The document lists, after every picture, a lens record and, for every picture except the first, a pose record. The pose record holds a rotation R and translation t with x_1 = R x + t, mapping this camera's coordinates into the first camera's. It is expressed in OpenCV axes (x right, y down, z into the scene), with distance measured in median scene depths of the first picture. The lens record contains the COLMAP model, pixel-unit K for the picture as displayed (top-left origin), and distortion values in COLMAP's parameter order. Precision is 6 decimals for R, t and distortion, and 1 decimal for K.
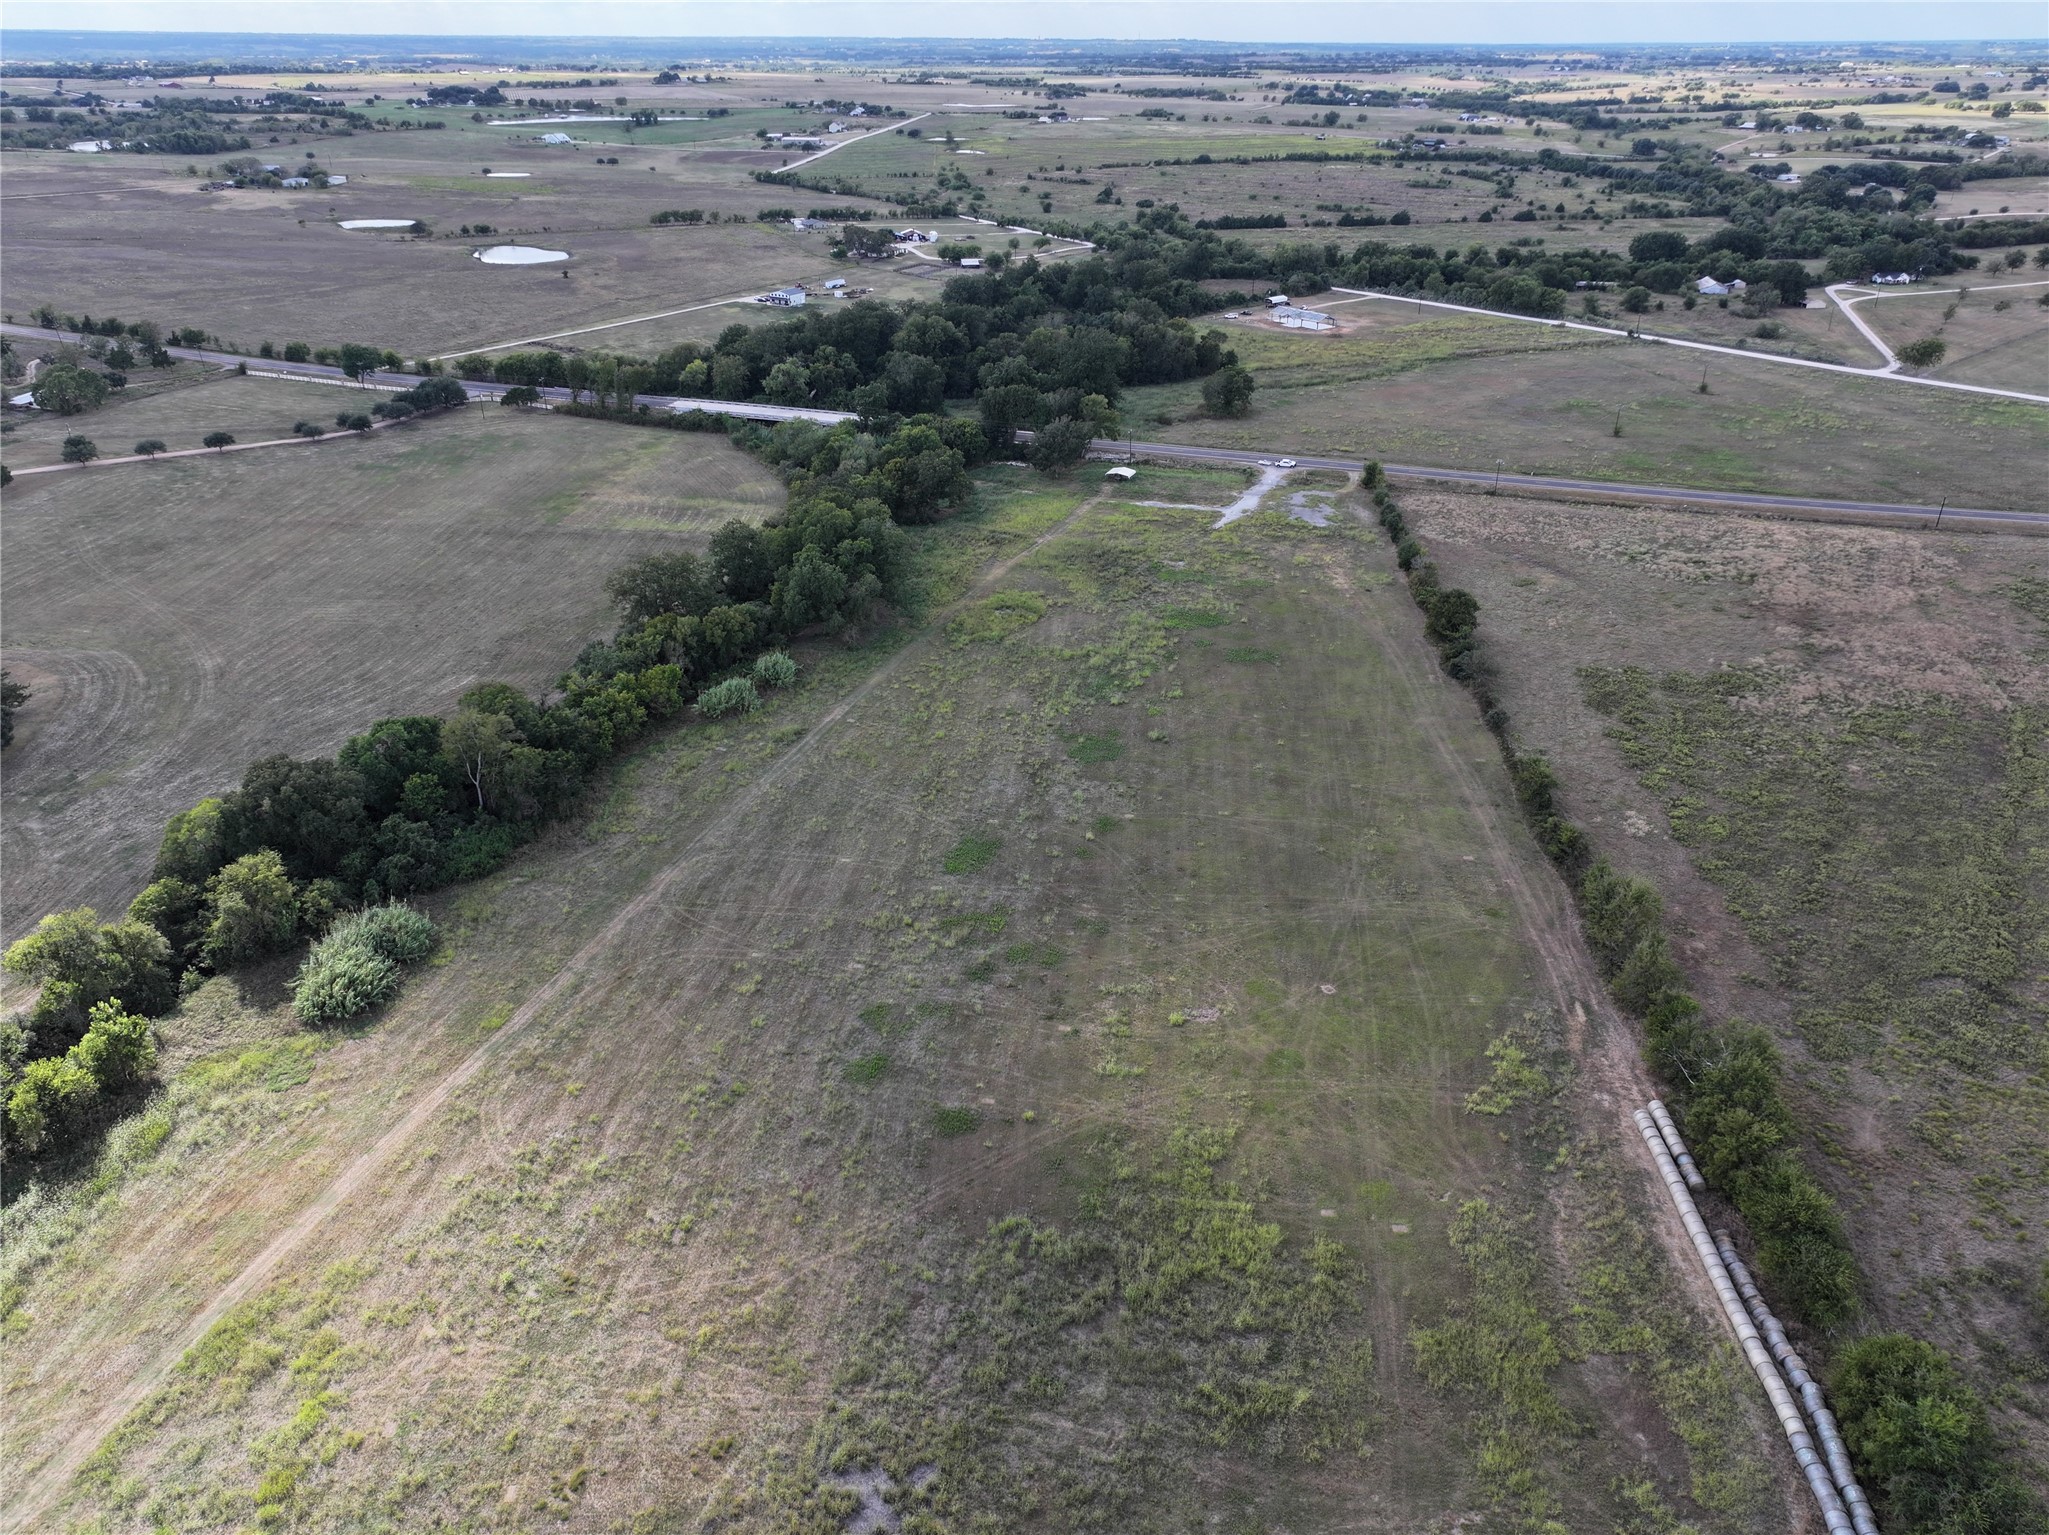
lens RADIAL K [[1436.2, 0, 1020.1], [0, 1436.2, 768.3], [0, 0, 1]] dist [-0.000508, 0.016695]
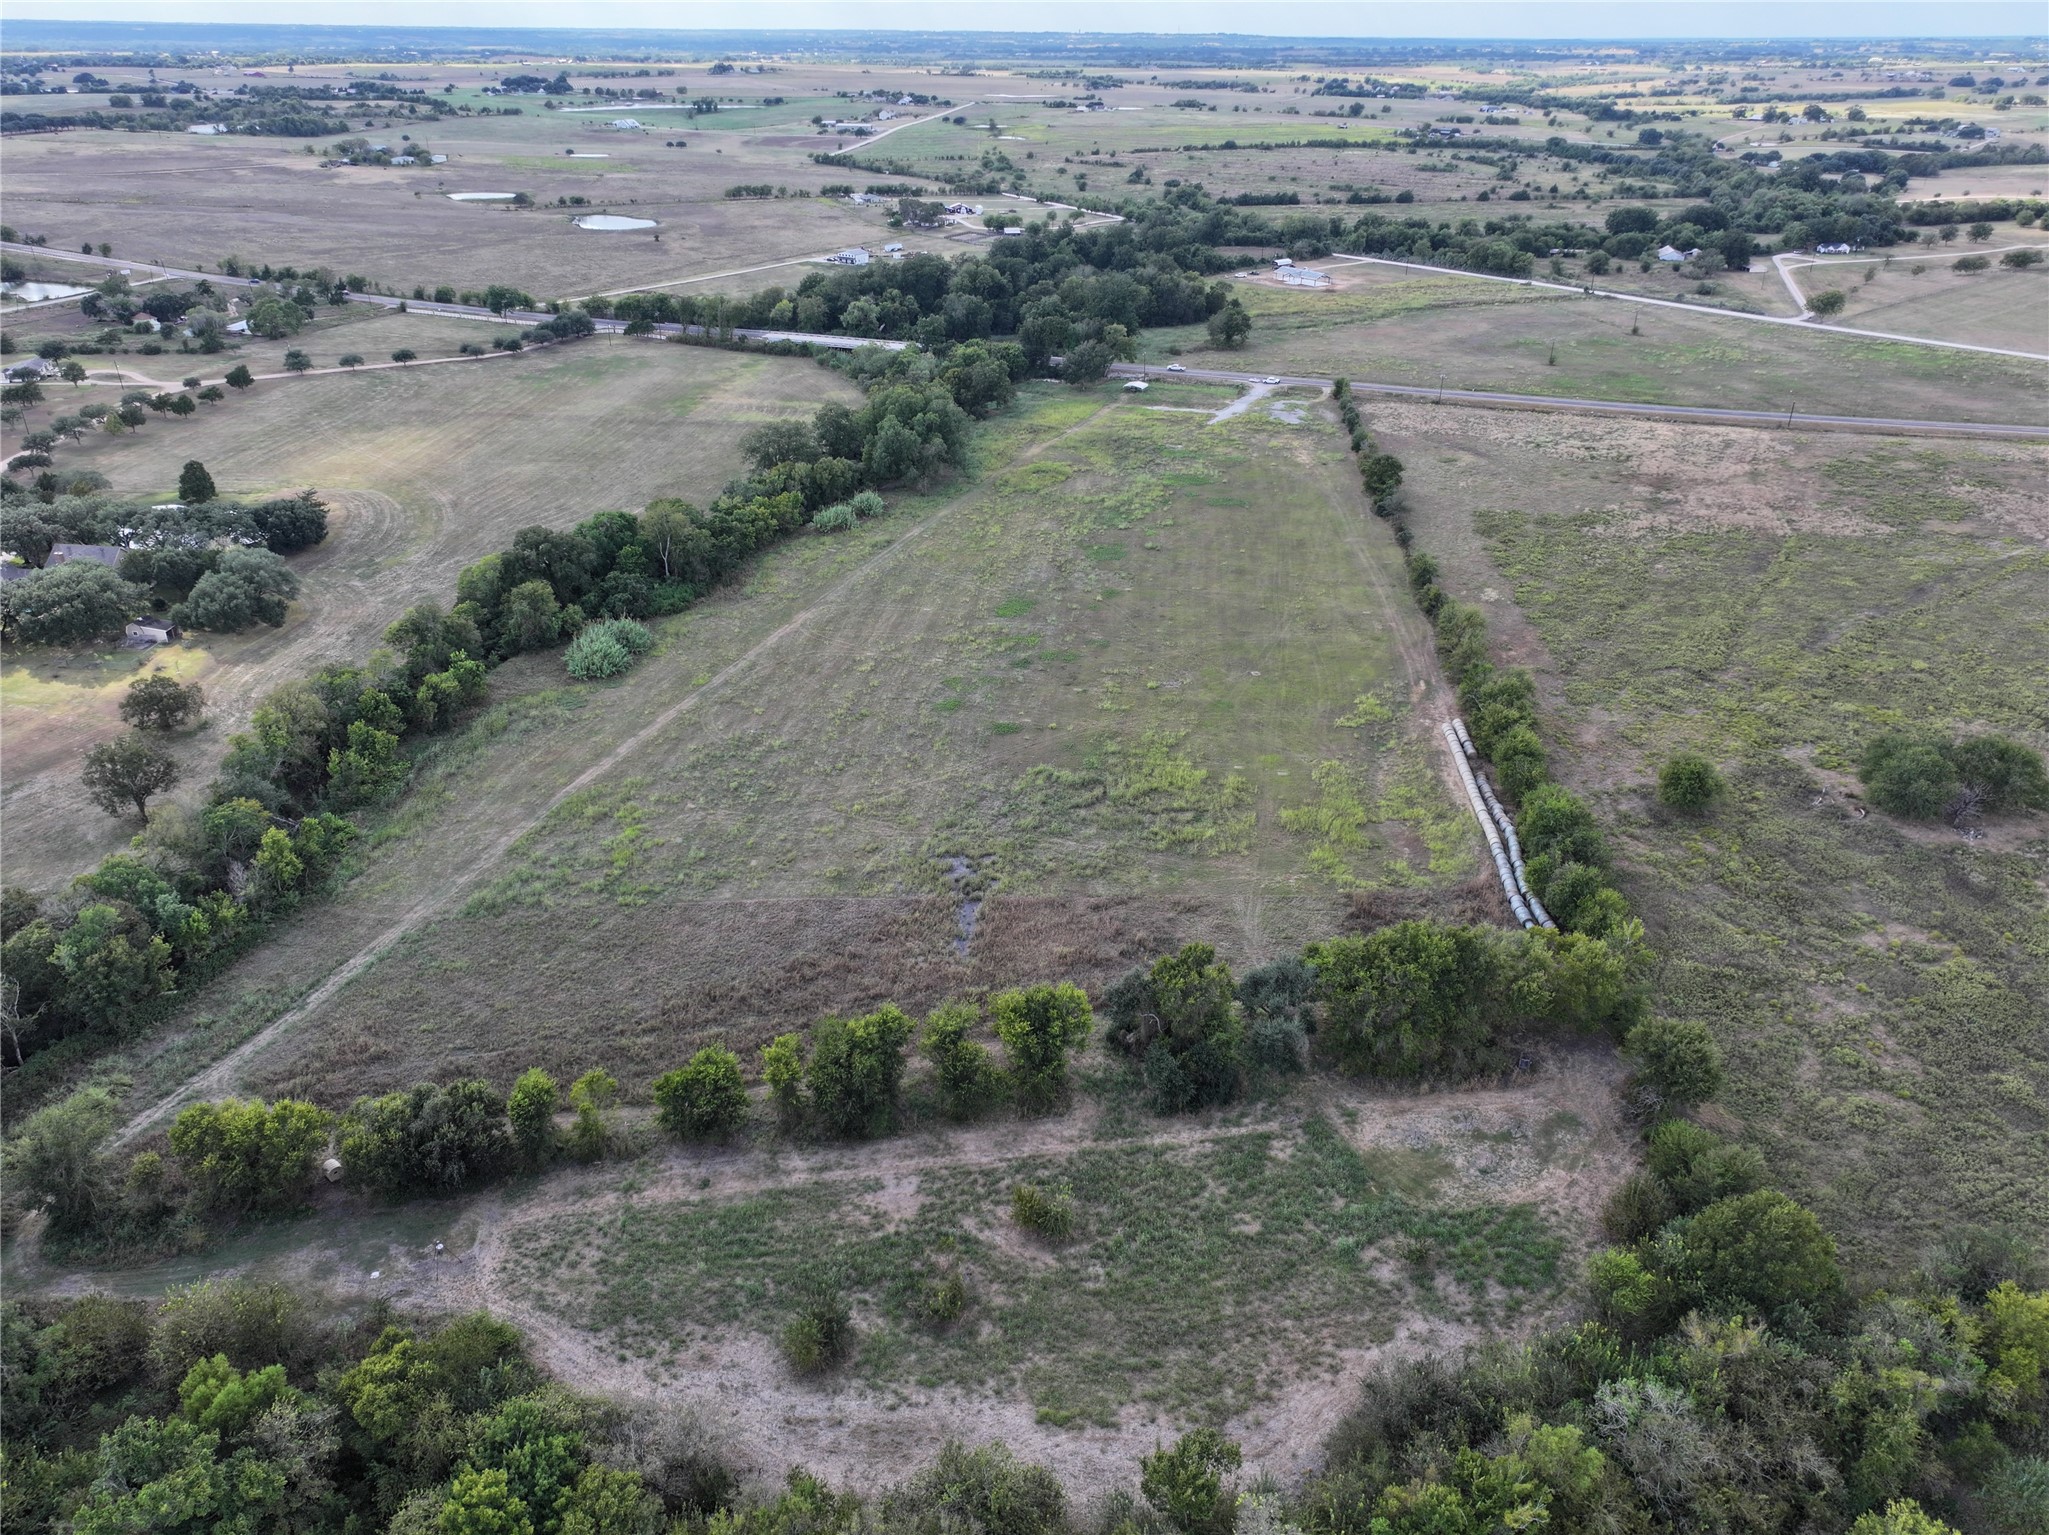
lens RADIAL K [[1436.2, 0, 1019.7], [0, 1436.2, 767.5], [0, 0, 1]] dist [-0.000508, 0.016695]
pose [[0.999672, 0.014093, -0.021375, 0.001509], [-0.014026, 0.999896, 0.003277, 0.100166], [0.021419, -0.002976, 0.999766, -0.196294]]
